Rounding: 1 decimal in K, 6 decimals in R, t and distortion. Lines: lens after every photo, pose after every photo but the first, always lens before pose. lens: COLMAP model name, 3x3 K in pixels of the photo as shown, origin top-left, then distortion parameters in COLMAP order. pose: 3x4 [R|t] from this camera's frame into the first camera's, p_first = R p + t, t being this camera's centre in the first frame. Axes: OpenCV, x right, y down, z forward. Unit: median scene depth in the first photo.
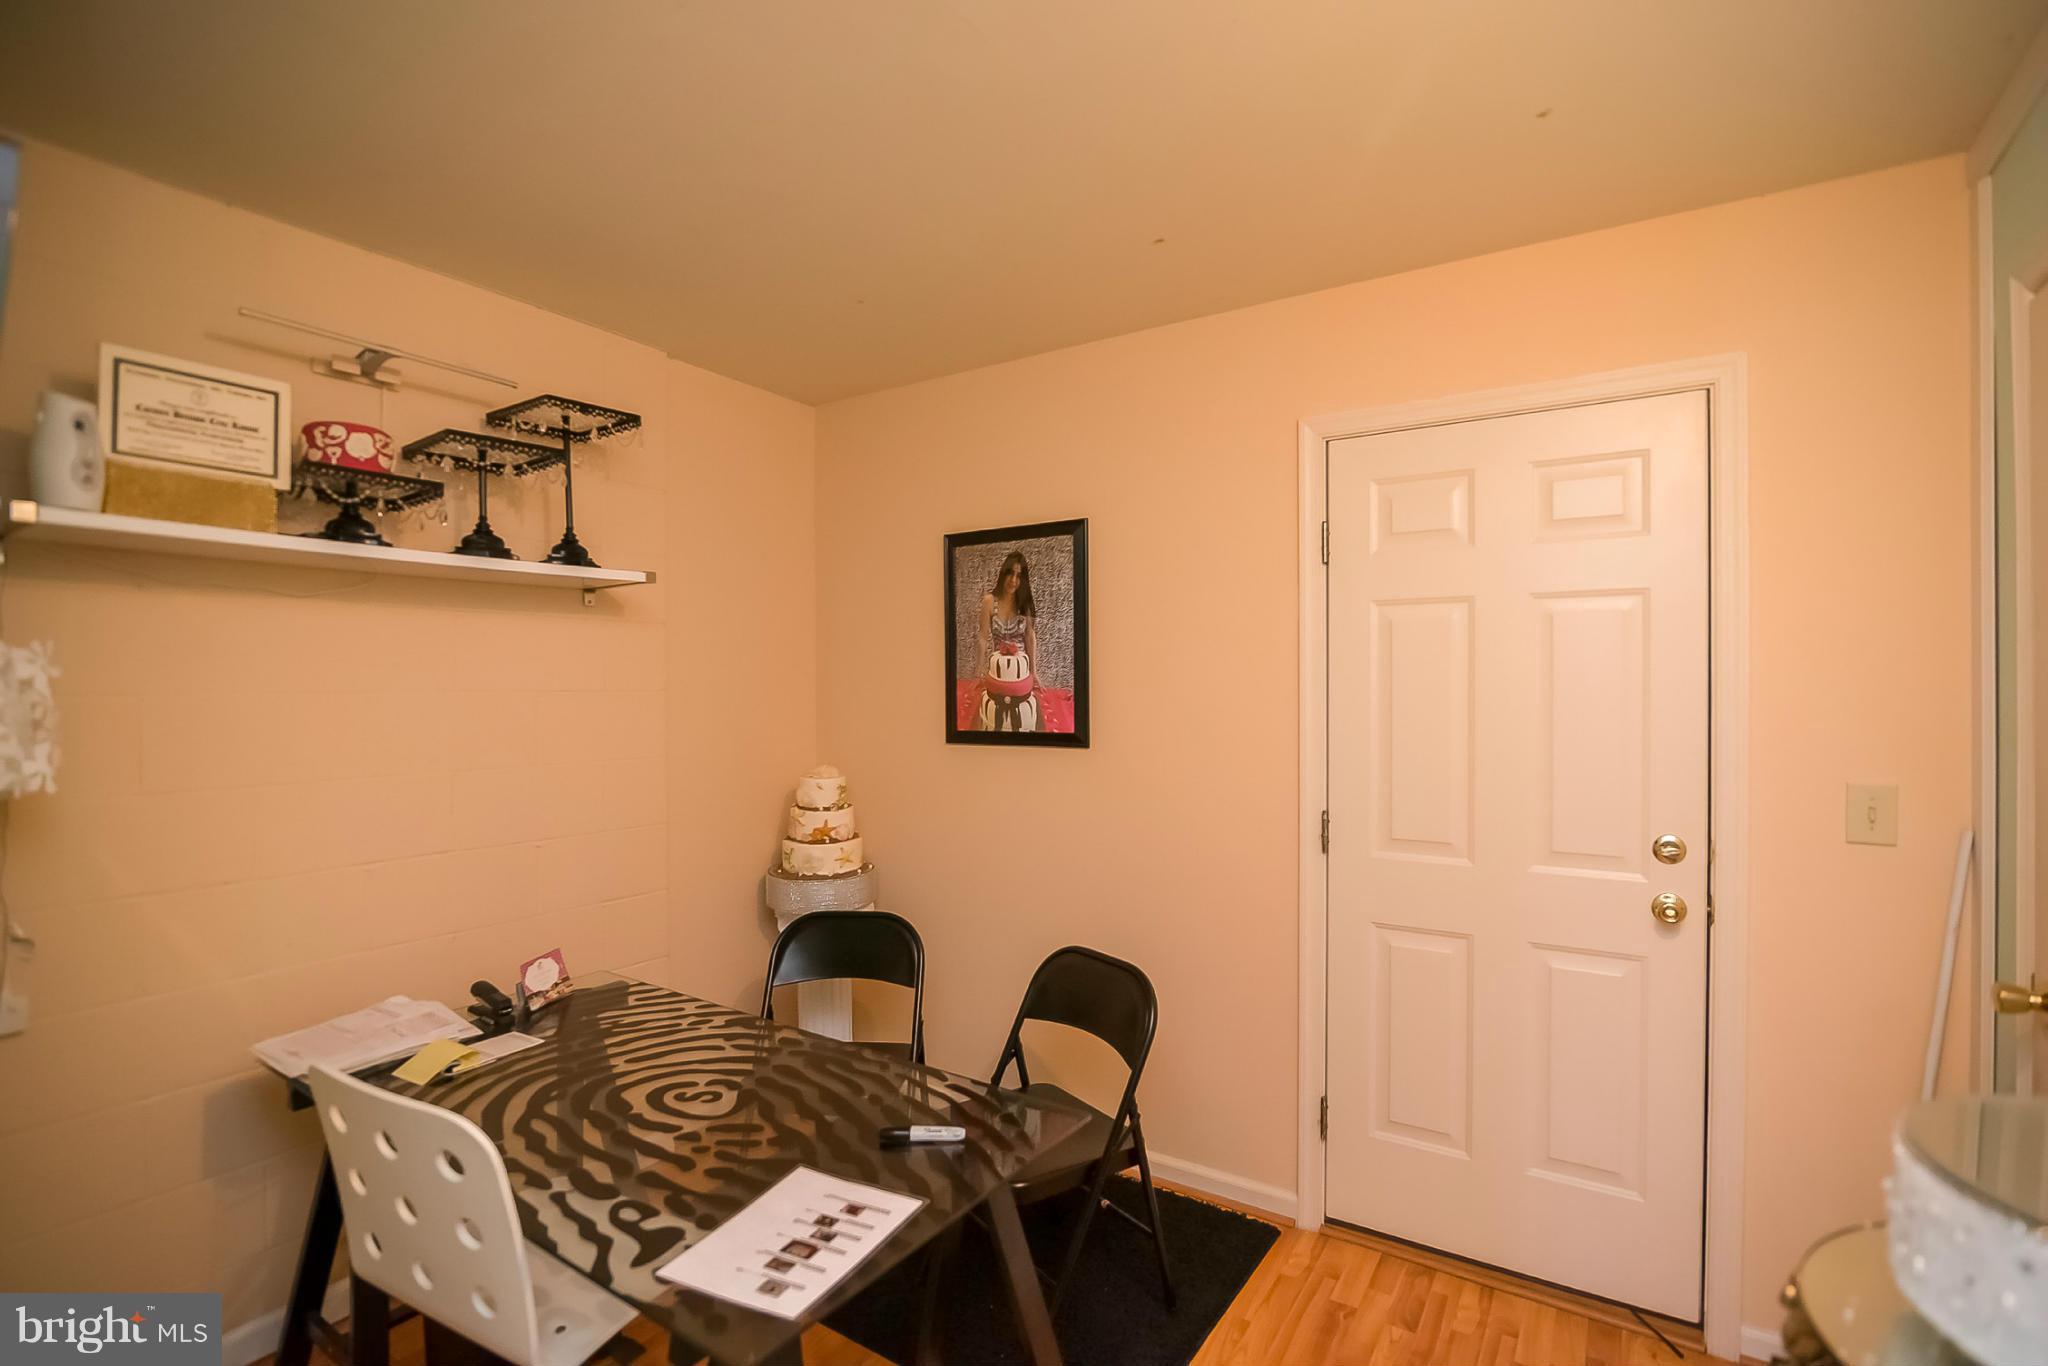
lens RADIAL K [[942.0, 0, 1028.8], [0, 942.0, 683.6], [0, 0, 1]] dist [-0.013451, -0.000438]
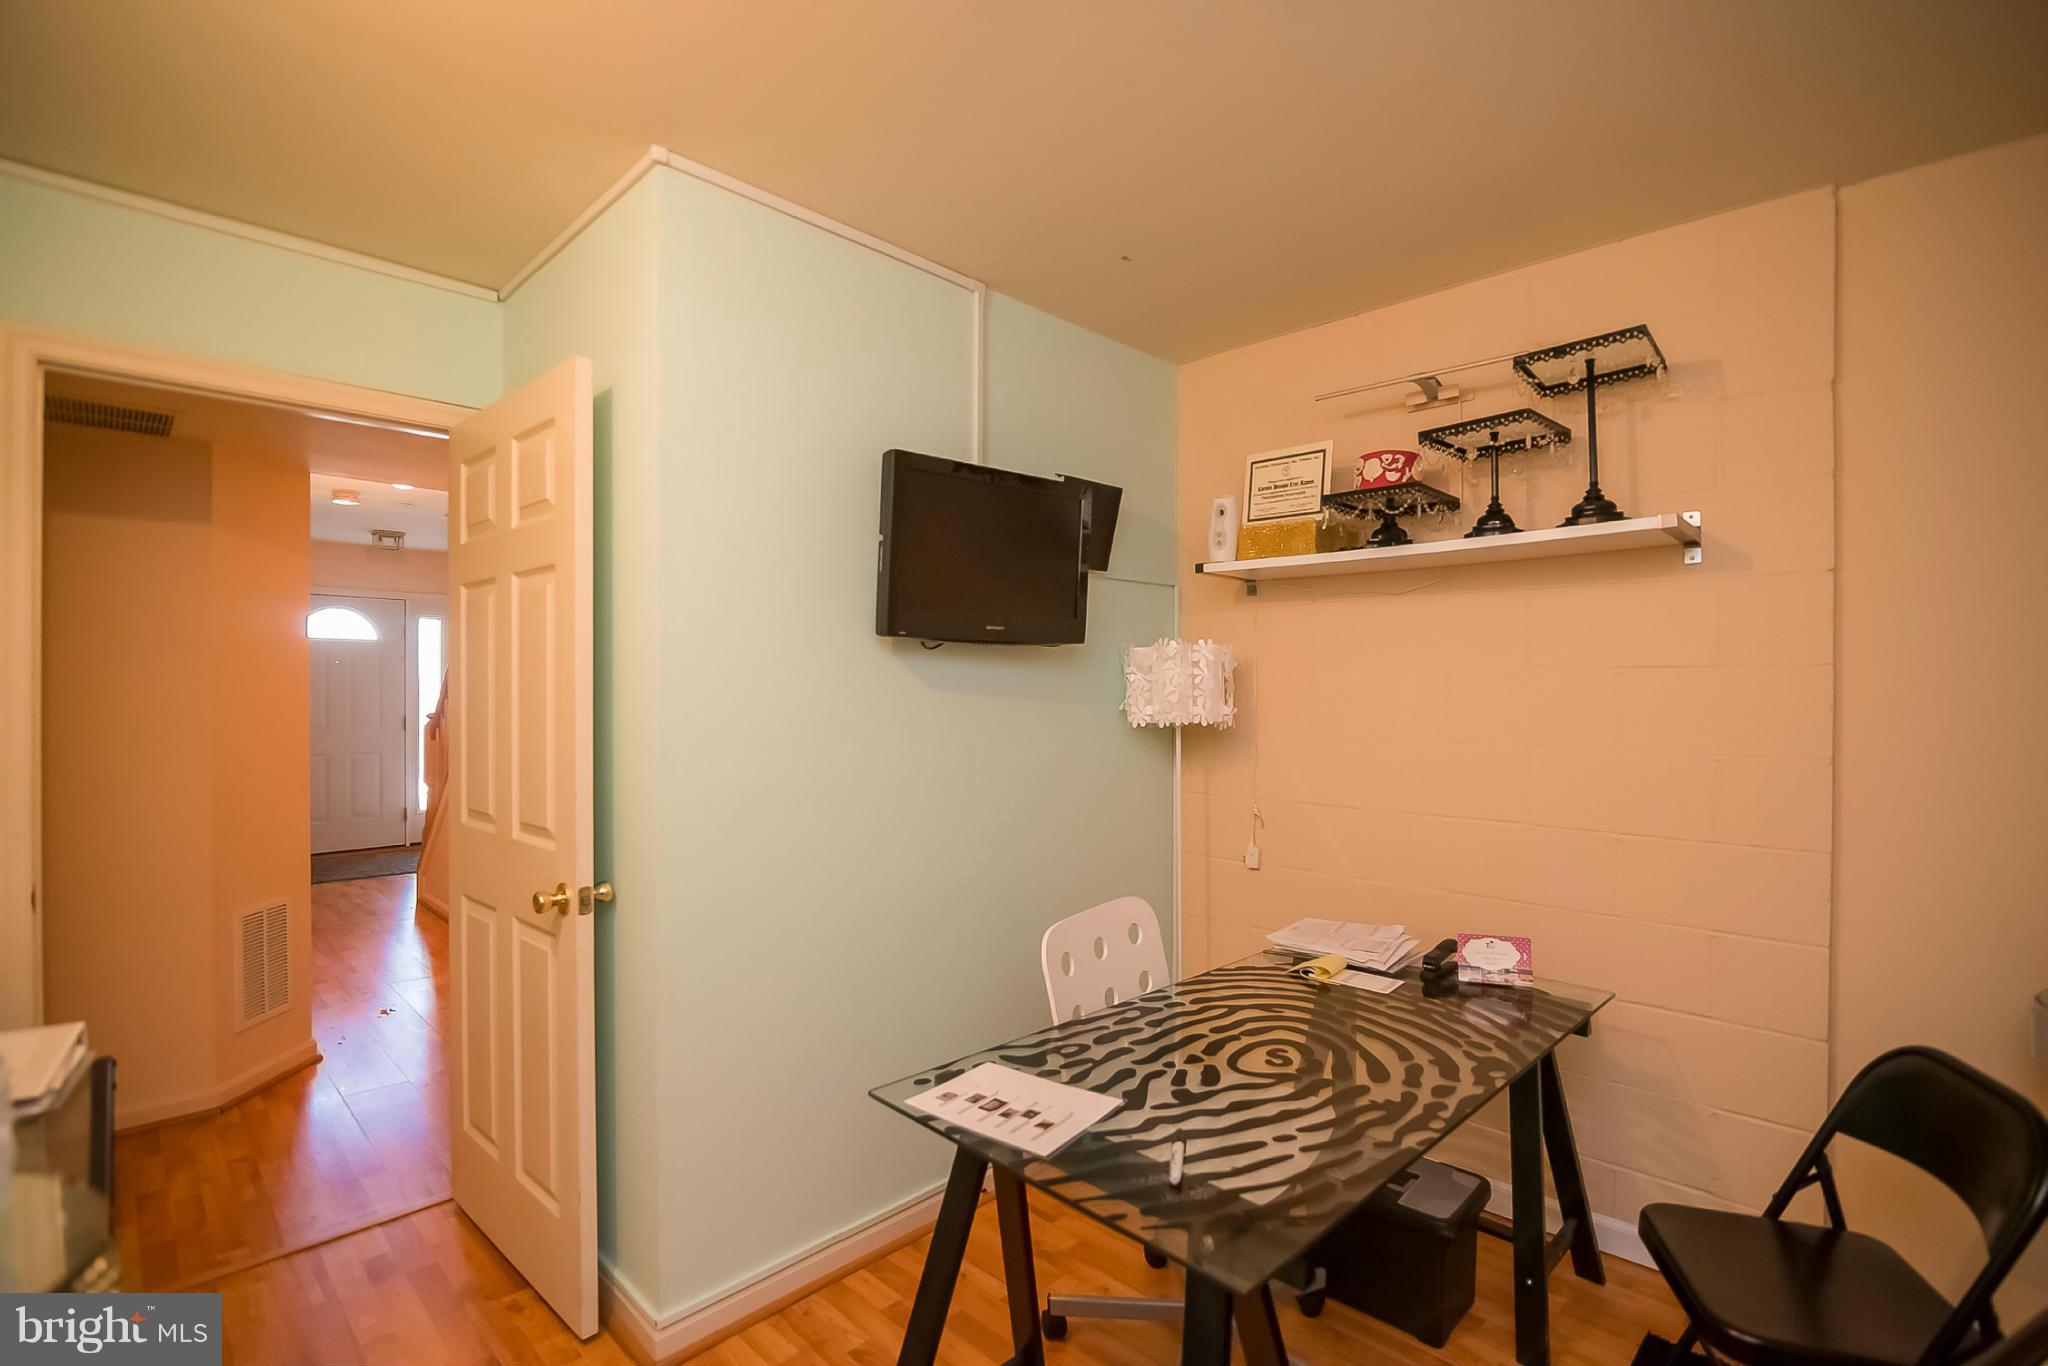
lens RADIAL K [[942.0, 0, 1028.8], [0, 942.0, 683.6], [0, 0, 1]] dist [-0.013451, -0.000438]
pose [[-0.195433, 0.001697, -0.980716, 0.583463], [0.004794, 0.999988, 0.000775, 0.026145], [0.980705, -0.004550, -0.195438, 0.777877]]
